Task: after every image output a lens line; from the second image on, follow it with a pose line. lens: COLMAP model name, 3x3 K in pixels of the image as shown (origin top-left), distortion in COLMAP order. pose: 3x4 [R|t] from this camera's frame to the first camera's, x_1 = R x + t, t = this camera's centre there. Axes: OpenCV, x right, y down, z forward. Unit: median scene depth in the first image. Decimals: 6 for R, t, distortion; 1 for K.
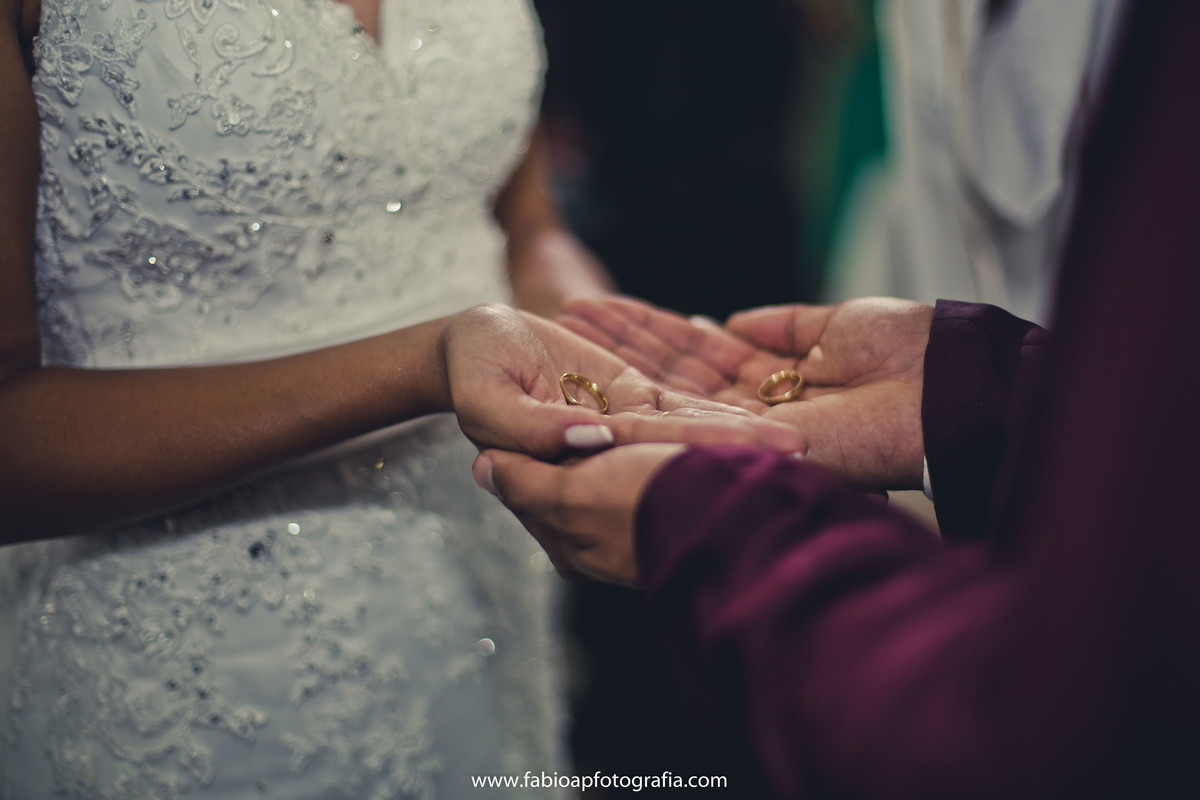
lens RADIAL K [[1741.7, 0, 600.4], [0, 1741.7, 401.3], [0, 0, 1]] dist [-0.172923, 0.000000]
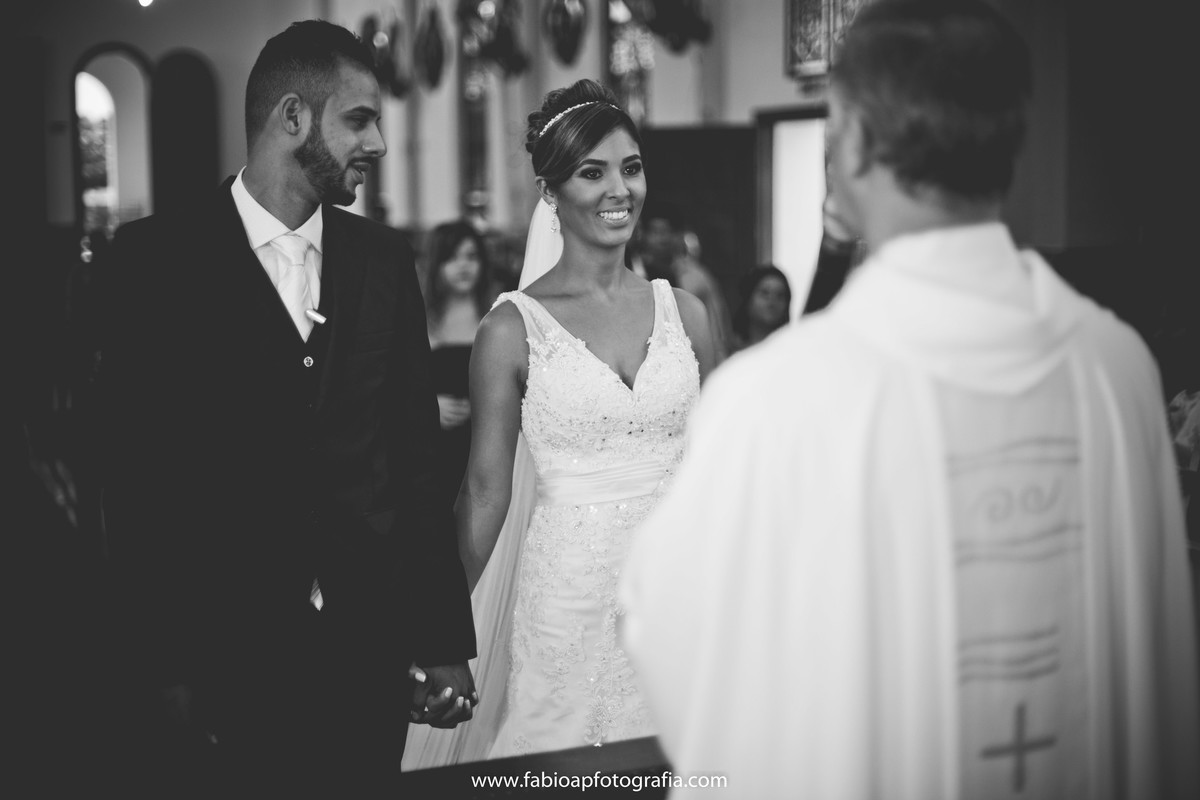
lens RADIAL K [[1741.7, 0, 600.0], [0, 1741.7, 399.9], [0, 0, 1]] dist [-0.172923, 0.000000]
pose [[0.868720, 0.061148, -0.491515, 1.604913], [-0.130556, 0.985526, -0.108142, 0.212660], [0.477788, 0.158115, 0.864129, -2.118370]]
